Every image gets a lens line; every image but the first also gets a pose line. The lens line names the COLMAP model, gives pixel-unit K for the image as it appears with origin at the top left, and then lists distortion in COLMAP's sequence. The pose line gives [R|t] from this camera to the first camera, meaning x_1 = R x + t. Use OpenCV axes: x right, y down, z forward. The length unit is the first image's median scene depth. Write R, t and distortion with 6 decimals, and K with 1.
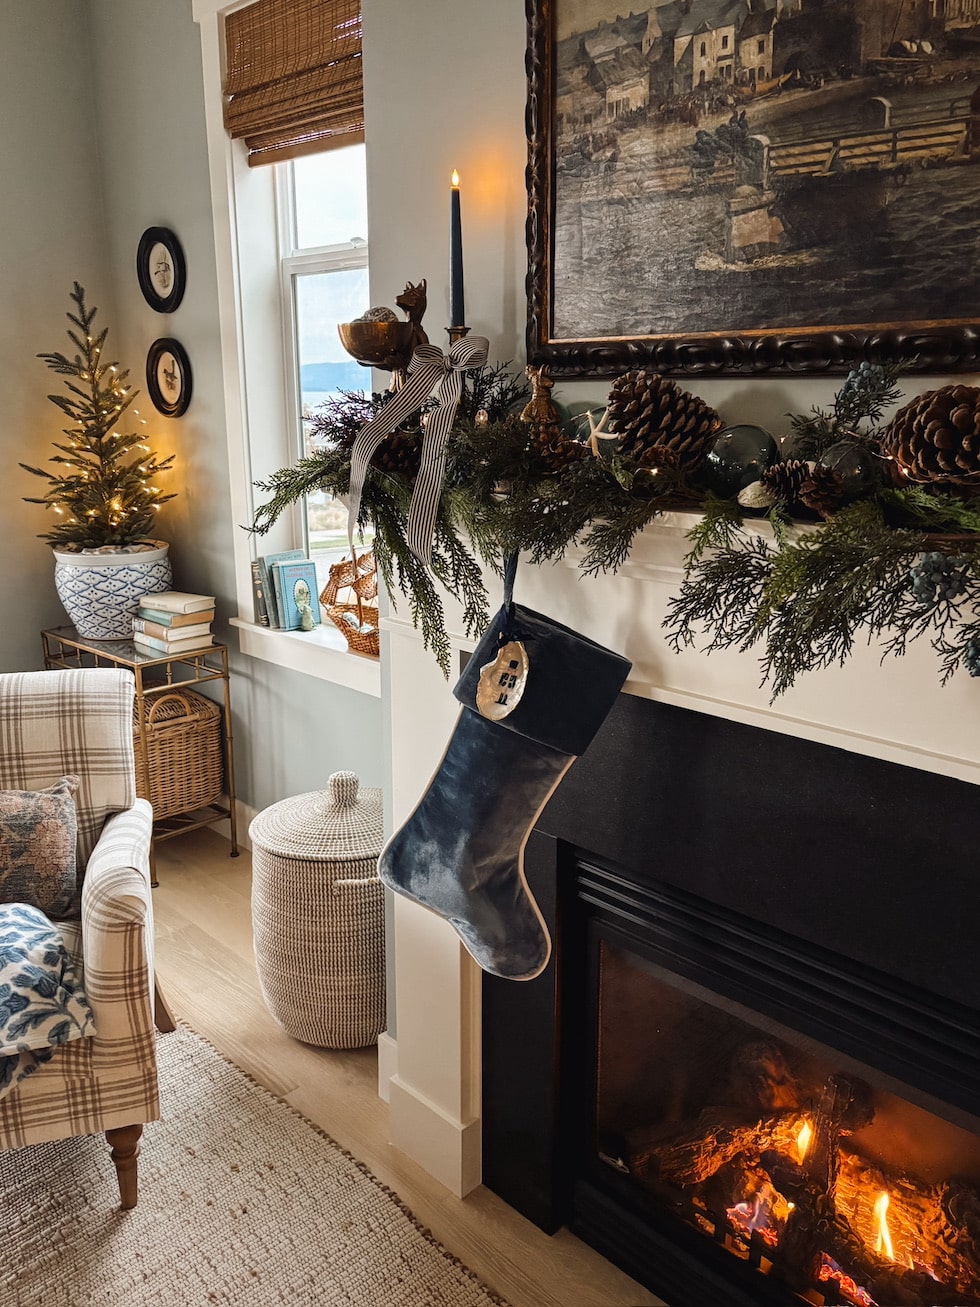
lens RADIAL K [[1008.0, 0, 489.4], [0, 1008.0, 663.3], [0, 0, 1]] dist [0.053195, -0.070446]
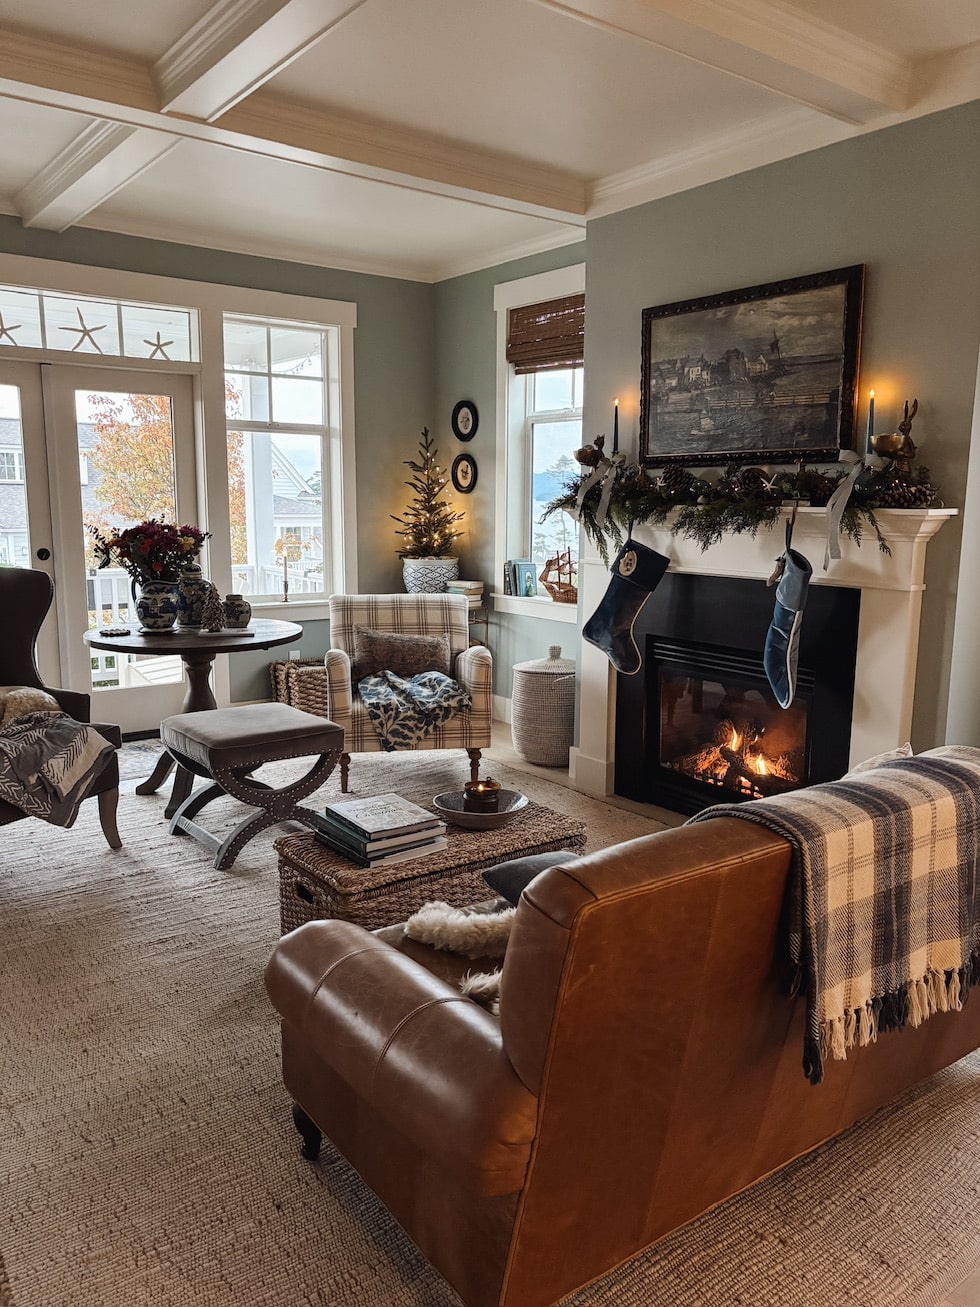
lens RADIAL K [[1008.0, 0, 482.8], [0, 1008.0, 665.0], [0, 0, 1]] dist [0.053195, -0.070446]
pose [[0.989331, 0.029192, -0.142728, 0.025390], [-0.043258, 0.994397, -0.096457, 0.607731], [0.139113, 0.101602, 0.985051, -1.955288]]
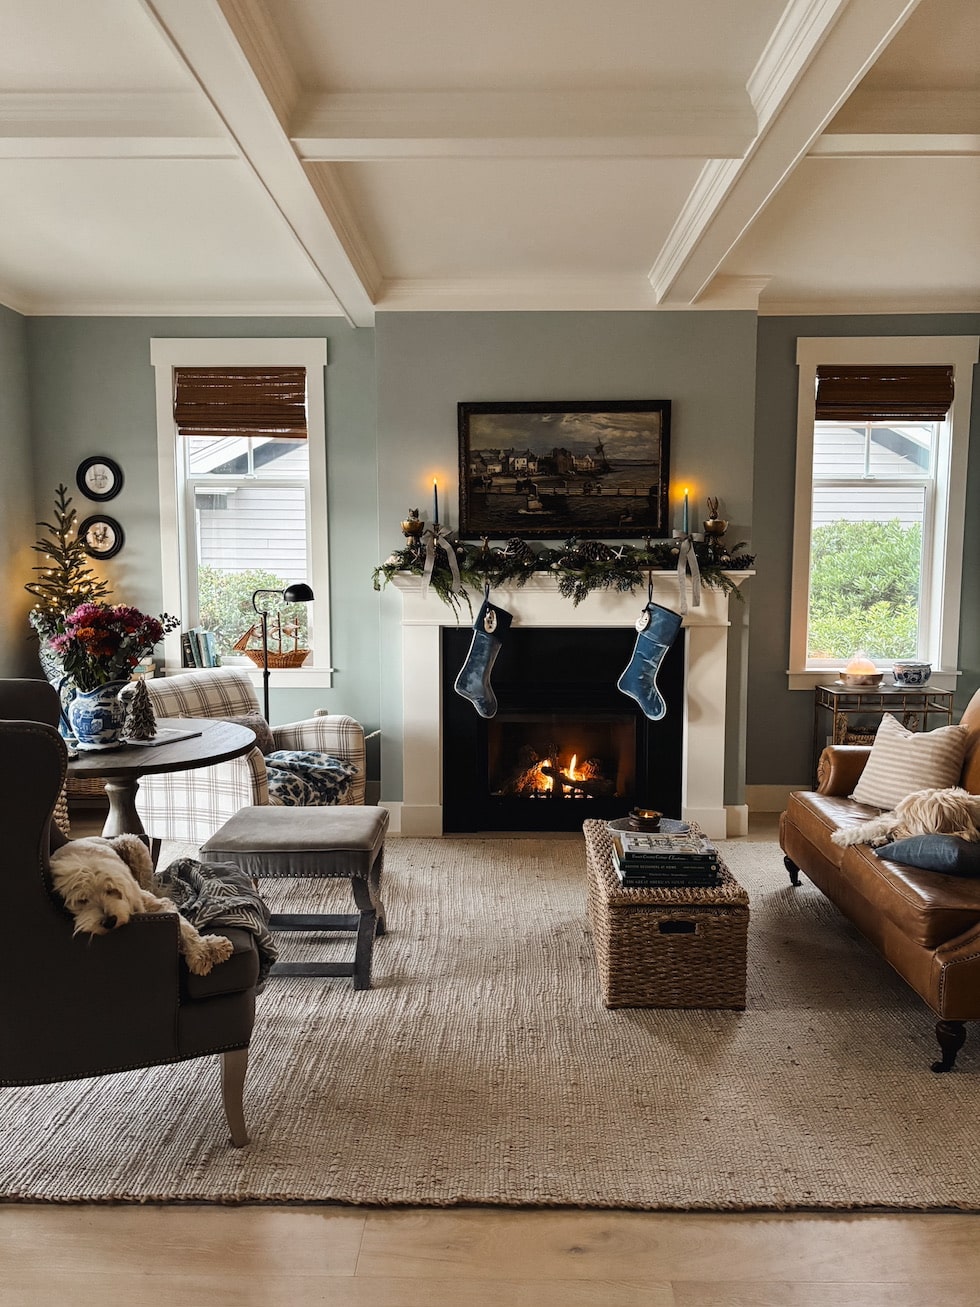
lens RADIAL K [[1008.0, 0, 461.8], [0, 1008.0, 674.4], [0, 0, 1]] dist [0.053195, -0.070446]
pose [[0.724205, -0.082556, 0.684625, -2.370504], [0.181927, 0.980508, -0.074210, 0.420695], [-0.665154, 0.178295, 0.725108, -1.393245]]
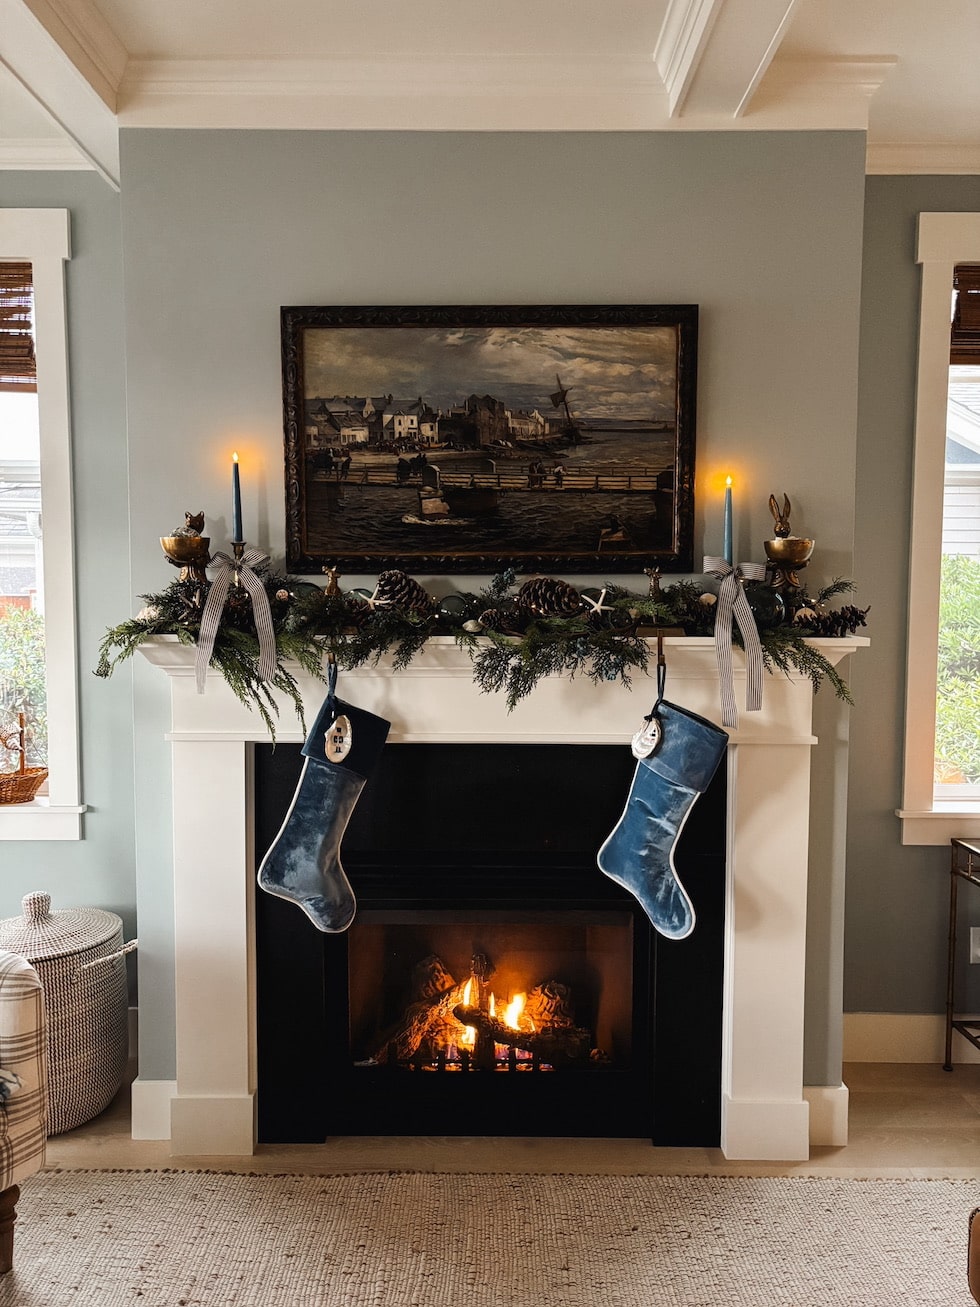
lens RADIAL K [[1008.0, 0, 472.6], [0, 1008.0, 673.4], [0, 0, 1]] dist [0.053195, -0.070446]
pose [[0.707162, -0.051389, 0.705181, -0.991627], [0.182123, 0.976940, -0.111441, 0.135660], [-0.683193, 0.207236, 0.700215, -0.382159]]
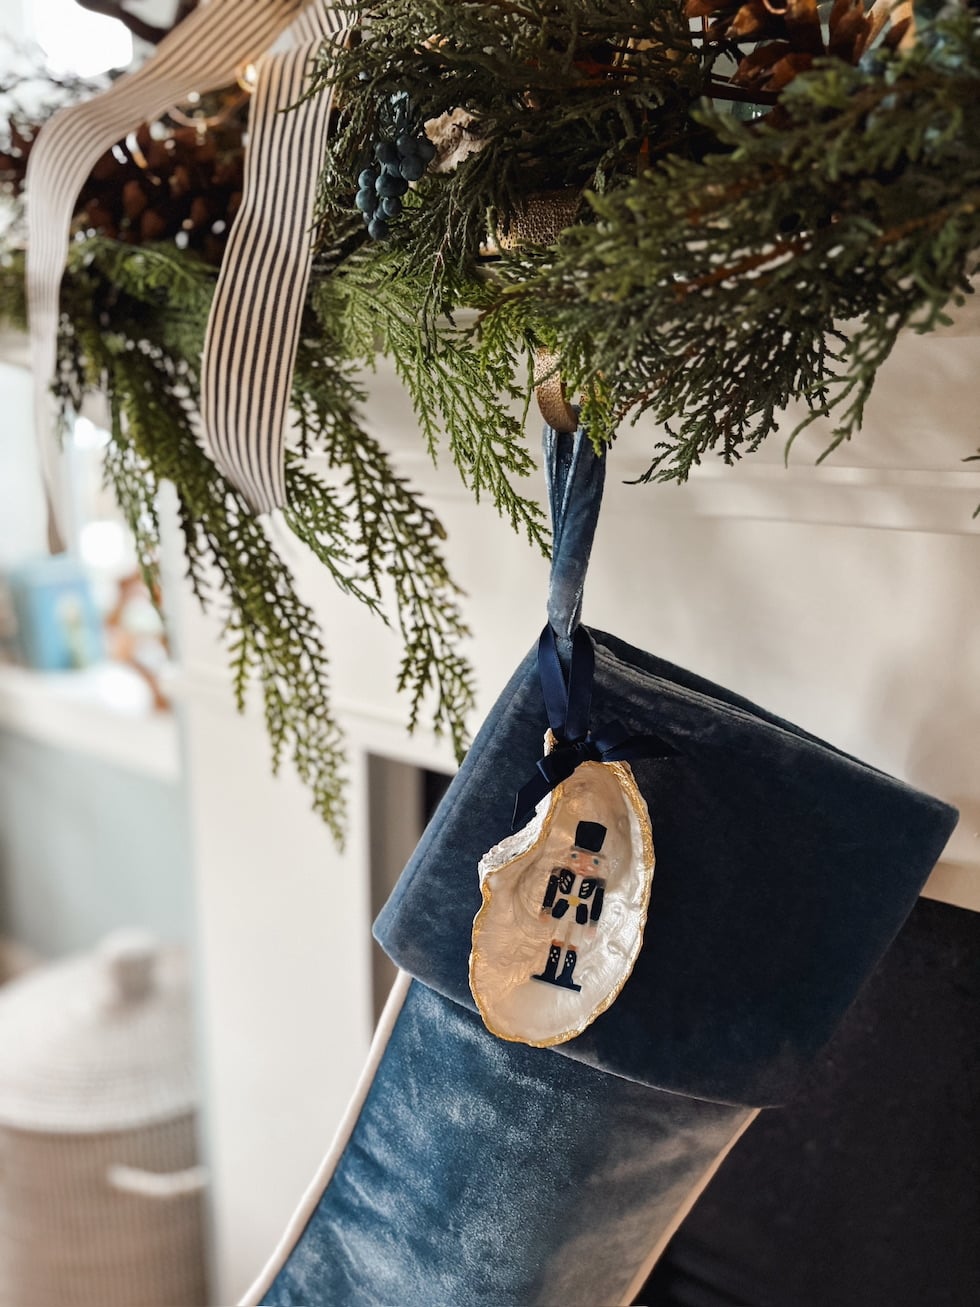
lens RADIAL K [[1008.0, 0, 492.4], [0, 1008.0, 654.2], [0, 0, 1]] dist [0.053195, -0.070446]
pose [[0.988309, -0.034454, 0.148519, -0.042624], [0.038002, 0.999054, -0.021120, -0.044306], [-0.147651, 0.026517, 0.988684, 0.685040]]
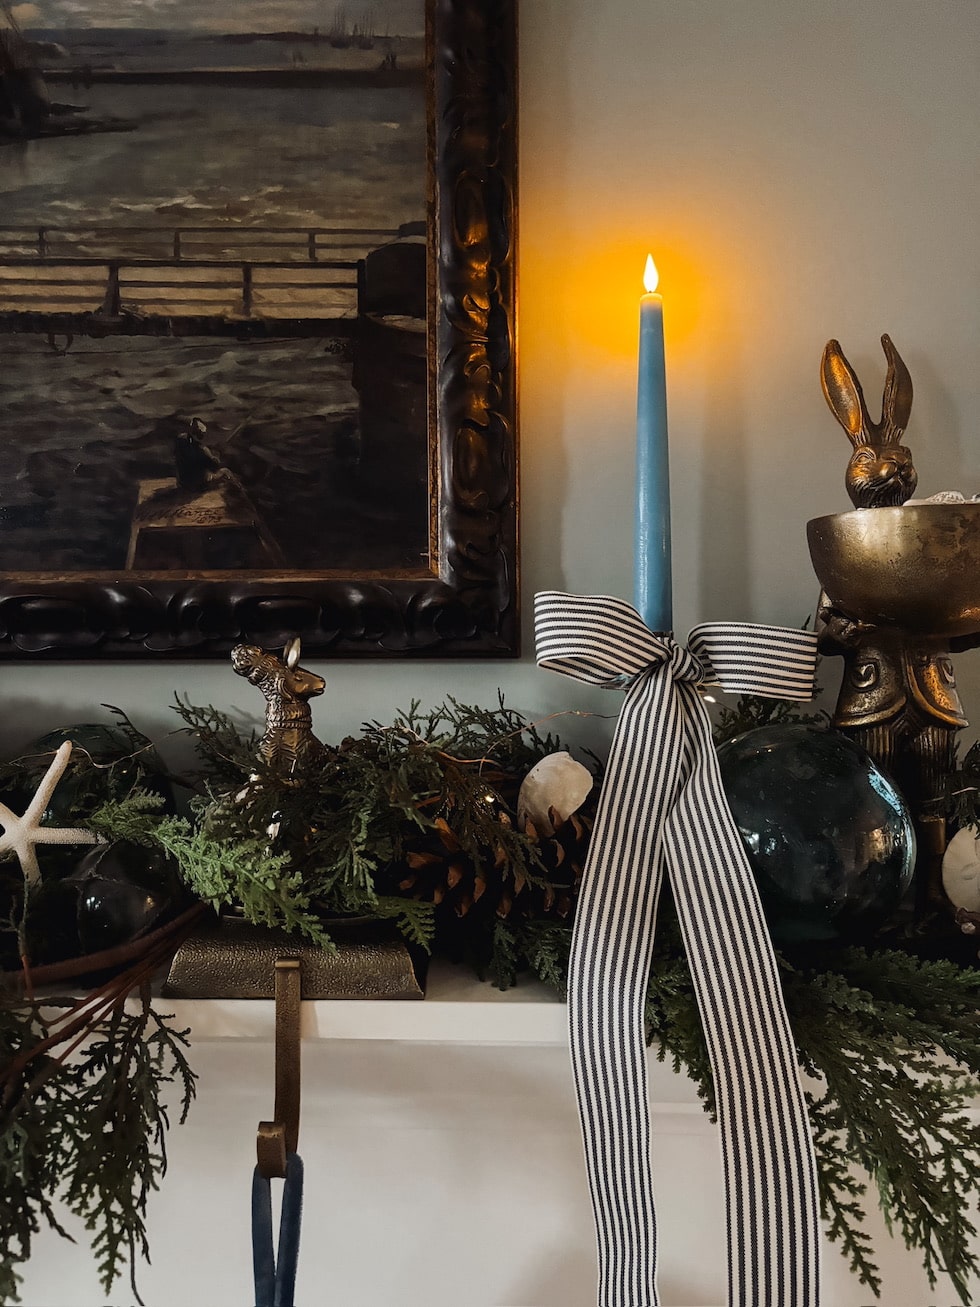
lens RADIAL K [[1008.0, 0, 492.4], [0, 1008.0, 644.8], [0, 0, 1]] dist [0.053195, -0.070446]
pose [[0.713812, -0.010418, 0.700260, 0.231526], [0.182908, 0.967959, -0.172048, -0.097098], [-0.676030, 0.250893, 0.692846, 0.264390]]
